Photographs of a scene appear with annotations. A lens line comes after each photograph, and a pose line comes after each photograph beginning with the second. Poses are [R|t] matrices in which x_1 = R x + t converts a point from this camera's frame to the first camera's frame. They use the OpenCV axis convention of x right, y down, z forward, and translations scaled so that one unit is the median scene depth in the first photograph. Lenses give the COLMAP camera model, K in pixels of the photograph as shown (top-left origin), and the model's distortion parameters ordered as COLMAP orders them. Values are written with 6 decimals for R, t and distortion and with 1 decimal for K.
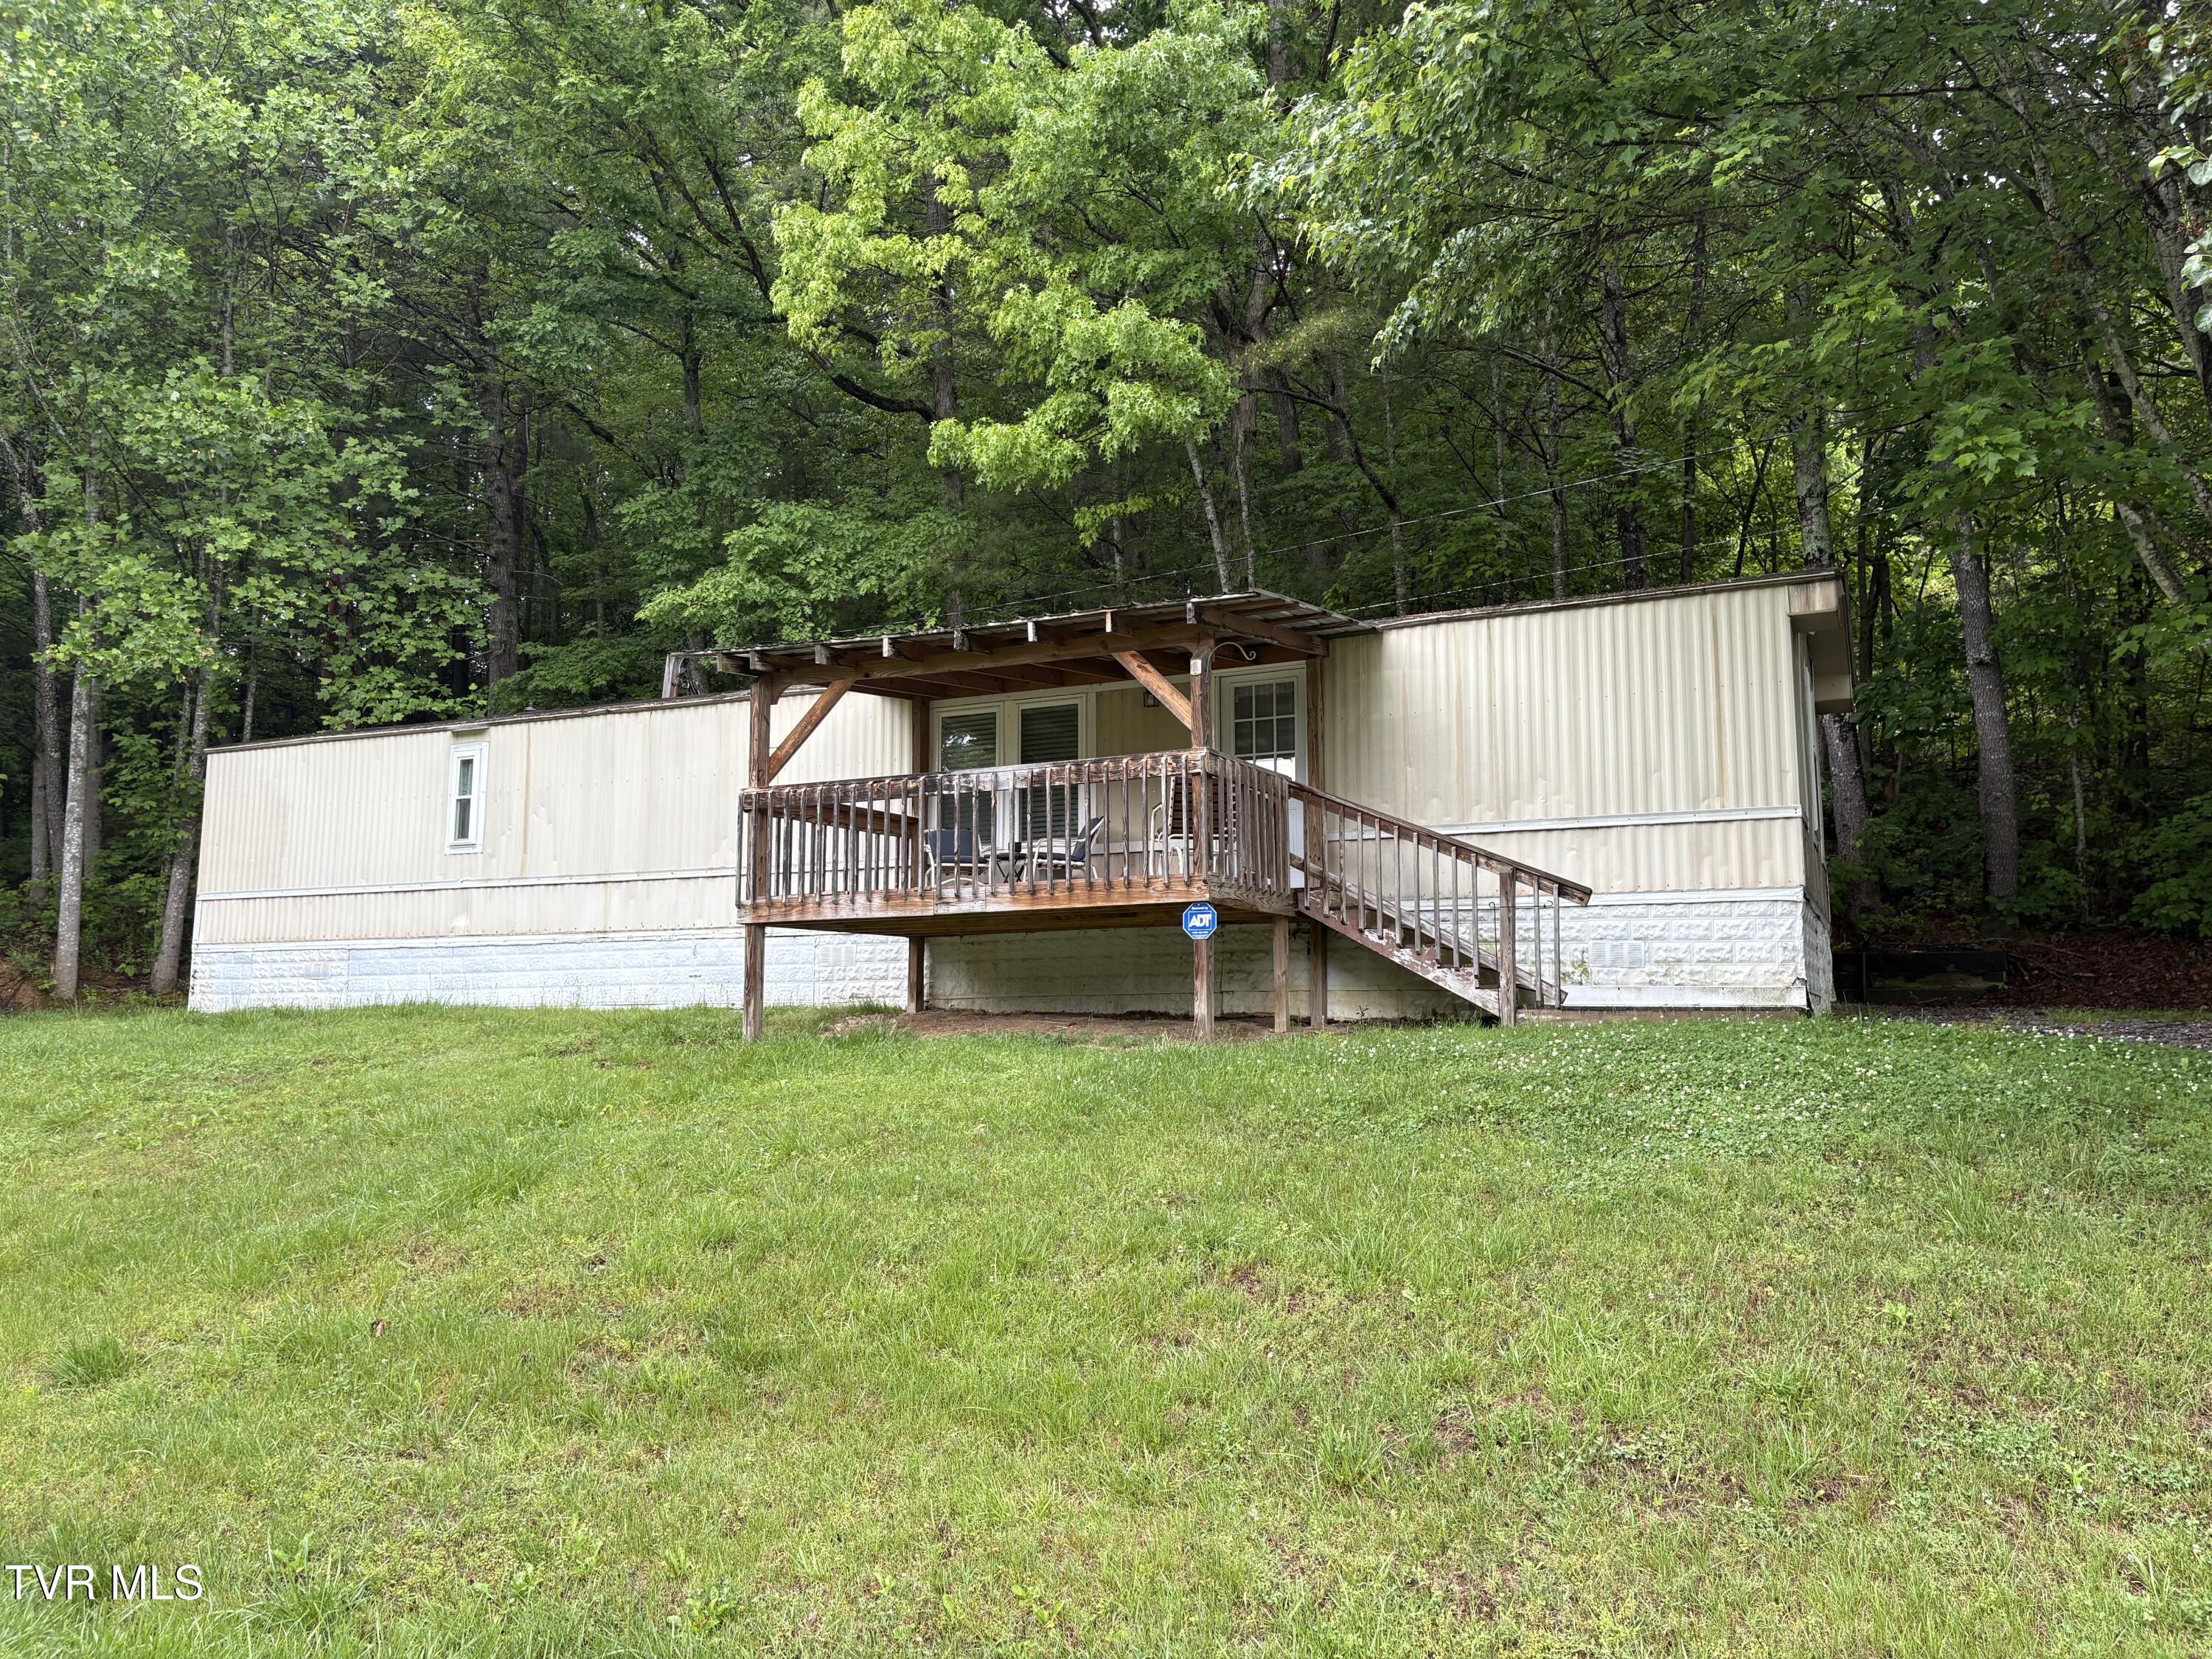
lens RADIAL K [[1691.9, 0, 1098.7], [0, 1691.9, 835.4], [0, 0, 1]] dist [0.000749, -0.000879]
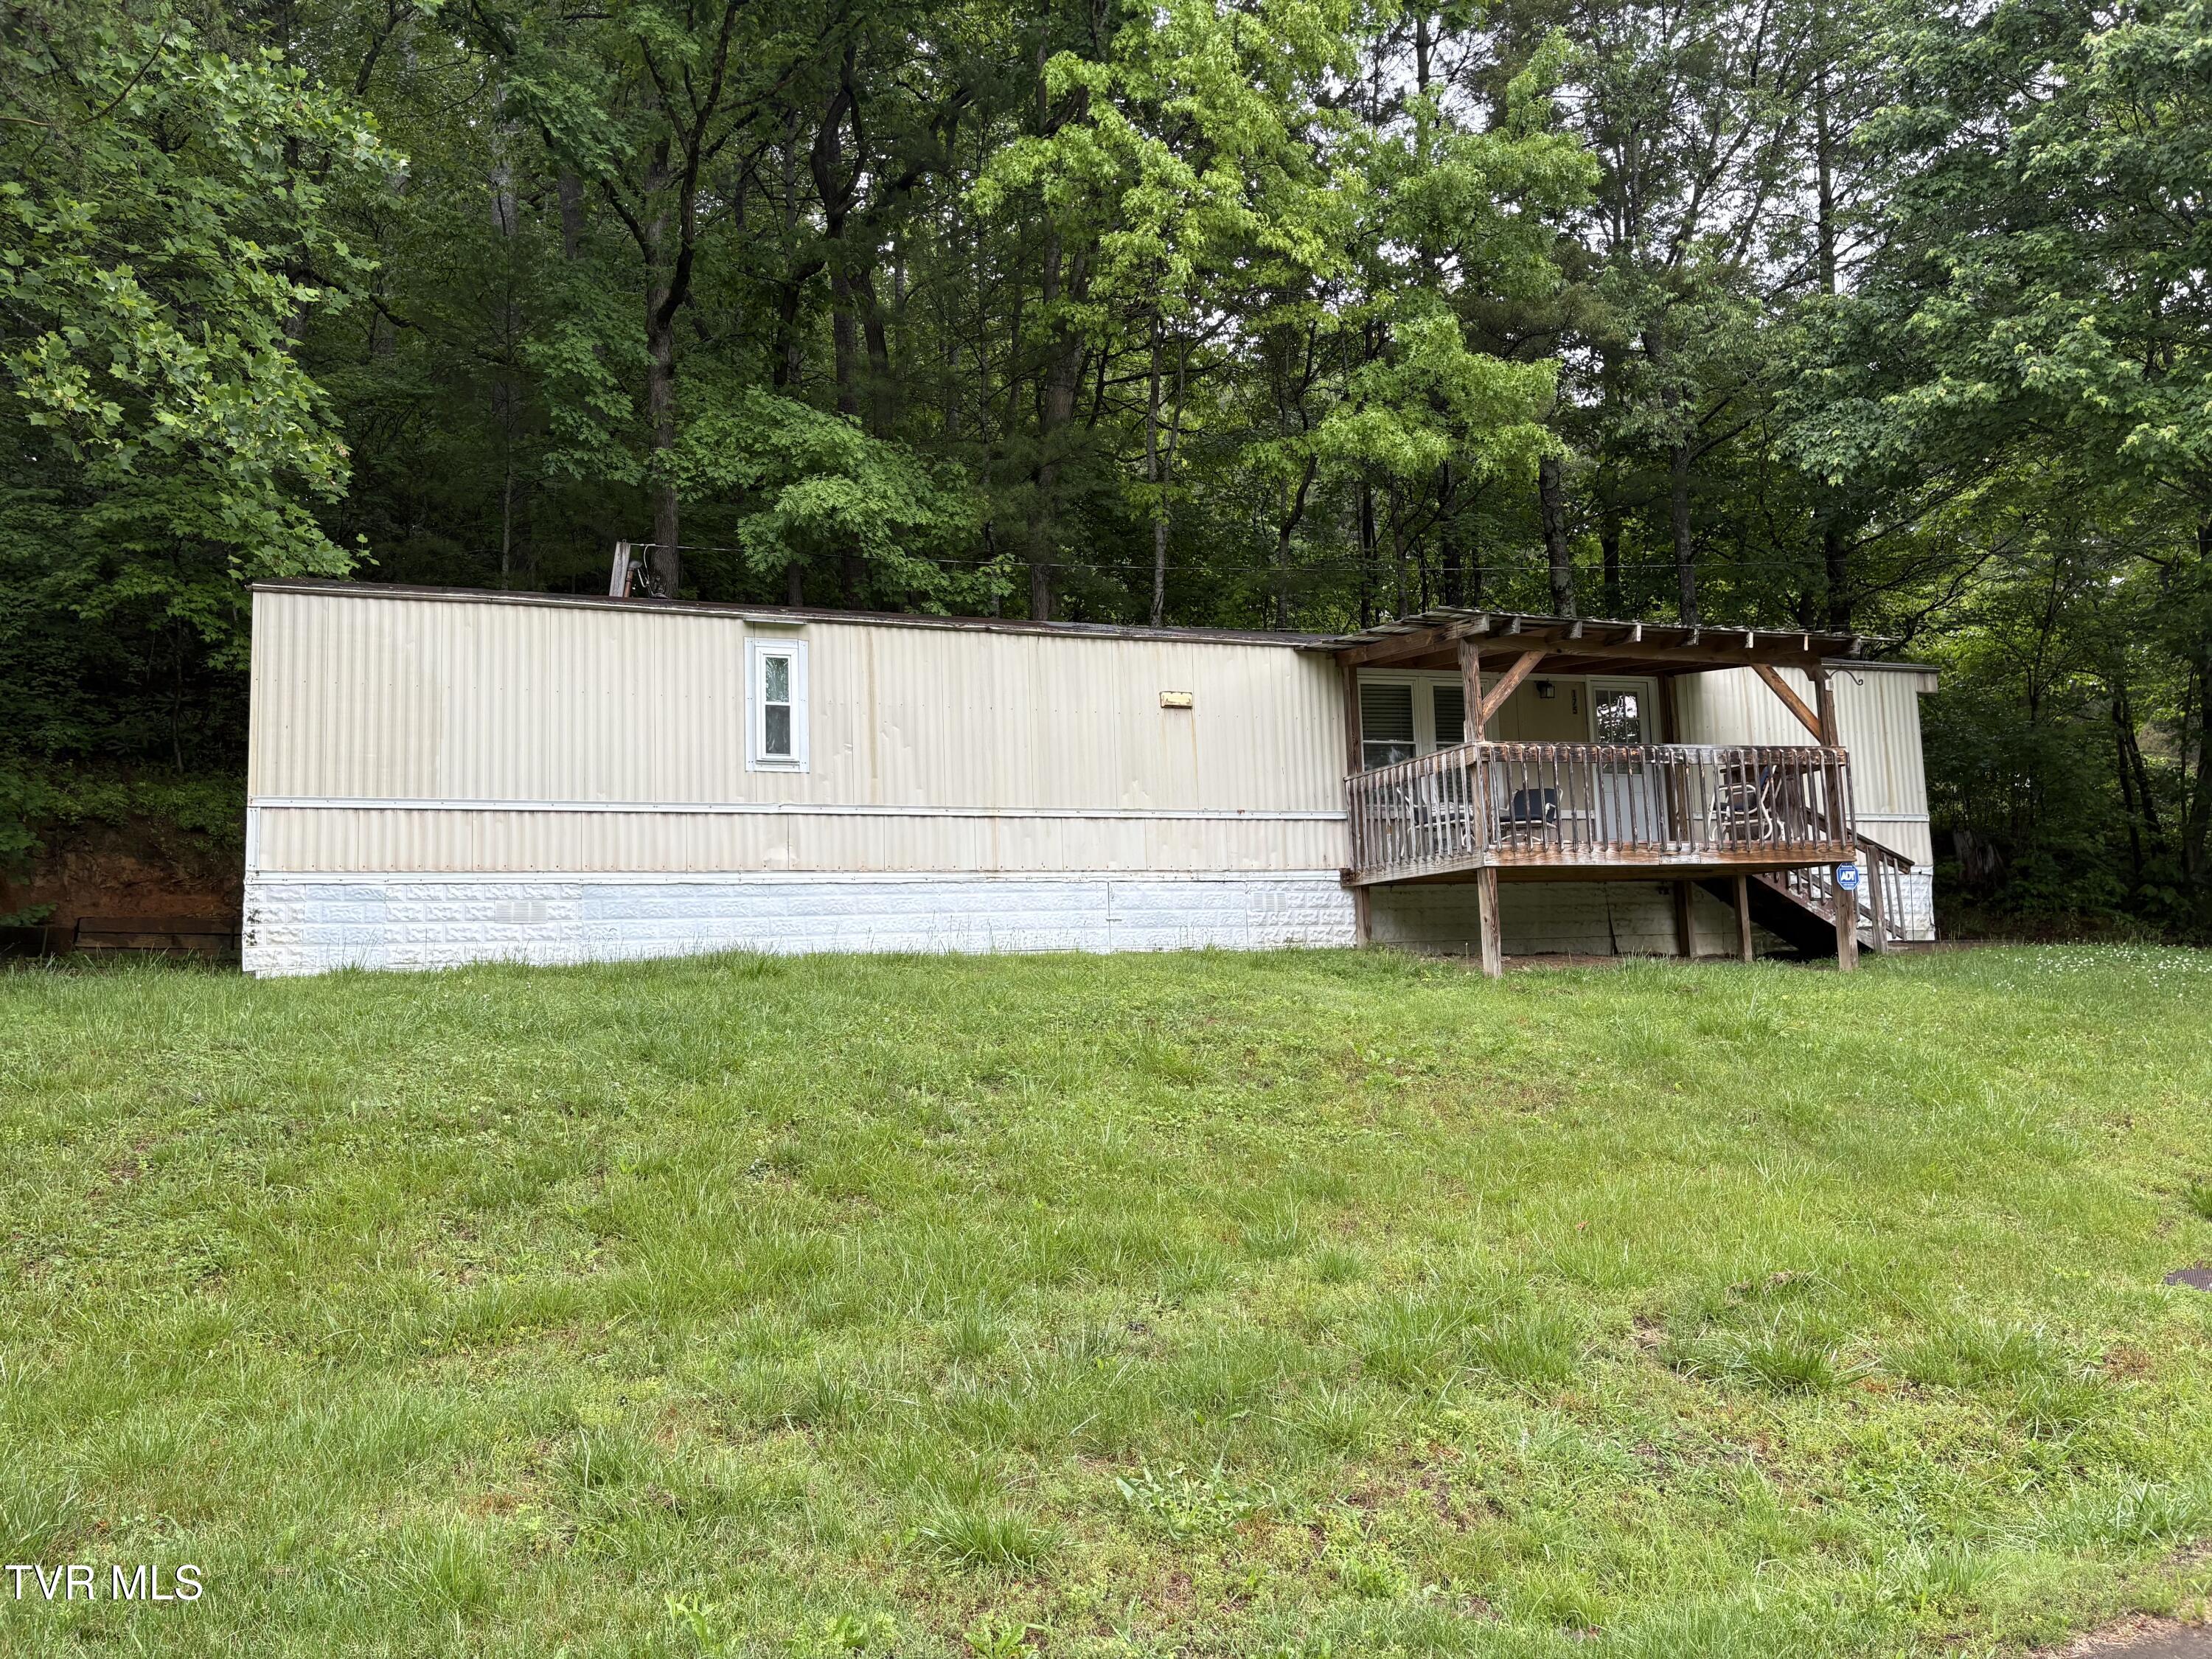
lens RADIAL K [[1691.9, 0, 1096.2], [0, 1691.9, 823.8], [0, 0, 1]] dist [0.000749, -0.000879]
pose [[0.709994, 0.053331, 0.702186, -0.889957], [-0.053676, 0.998326, -0.021550, 0.047805], [-0.702159, -0.022390, 0.711668, 0.319580]]
